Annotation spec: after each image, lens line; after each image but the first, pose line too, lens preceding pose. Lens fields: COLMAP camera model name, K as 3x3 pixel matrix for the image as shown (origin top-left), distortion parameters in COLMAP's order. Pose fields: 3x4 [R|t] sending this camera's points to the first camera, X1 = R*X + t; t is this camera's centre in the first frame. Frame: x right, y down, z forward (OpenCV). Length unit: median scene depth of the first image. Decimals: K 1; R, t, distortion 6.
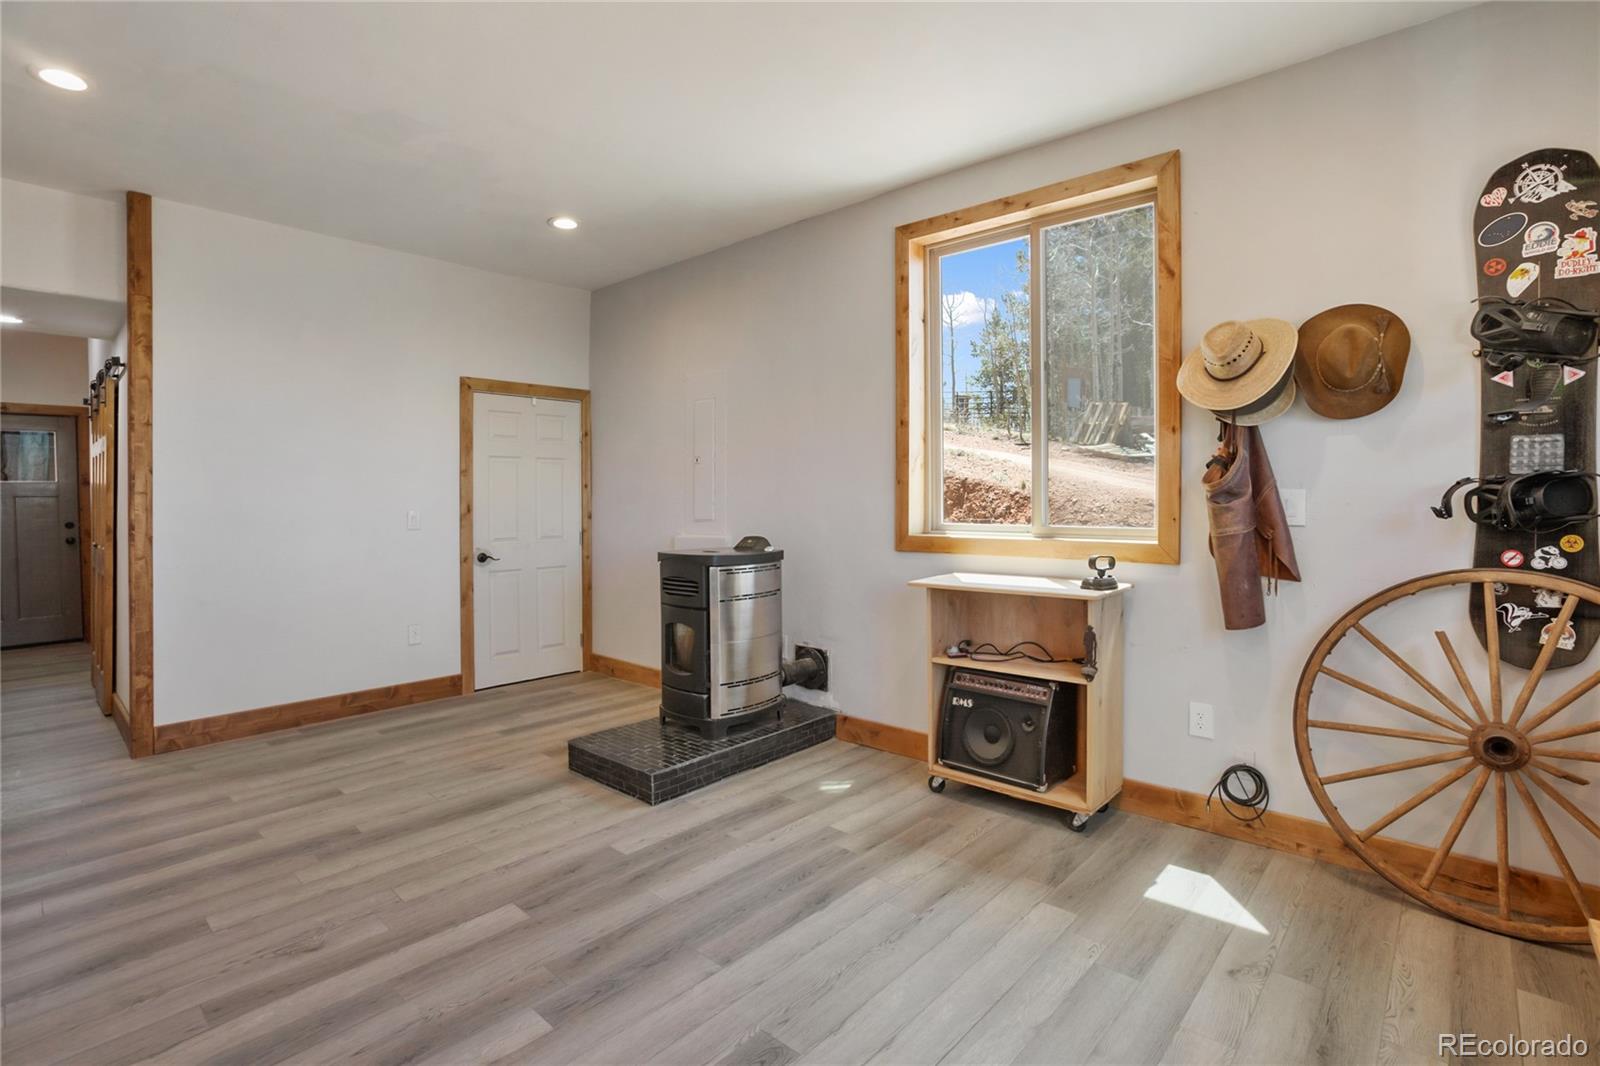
lens RADIAL K [[760.4, 0, 811.9], [0, 760.4, 495.0], [0, 0, 1]] dist [-0.034850, 0.000933]
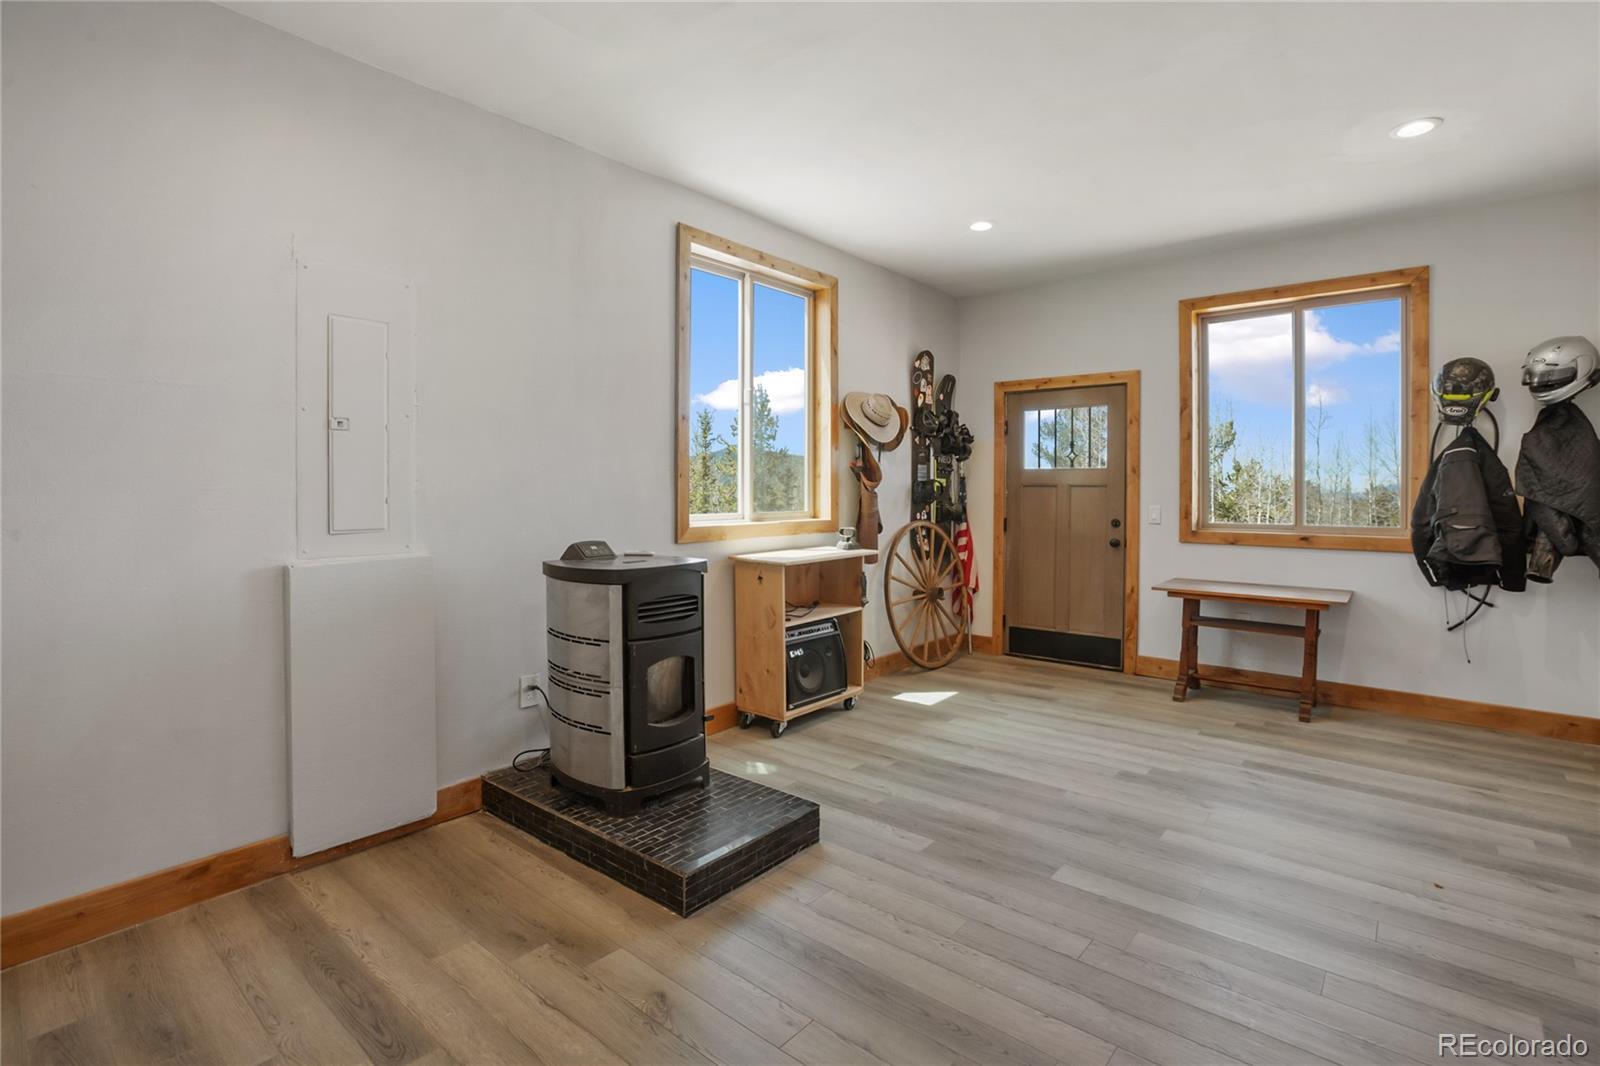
lens RADIAL K [[760.4, 0, 811.9], [0, 760.4, 495.0], [0, 0, 1]] dist [-0.034850, 0.000933]
pose [[-0.036002, -0.005023, 0.999339, -1.372085], [-0.001895, 0.999986, 0.004958, 0.004569], [-0.999350, -0.001715, -0.036011, 1.310555]]
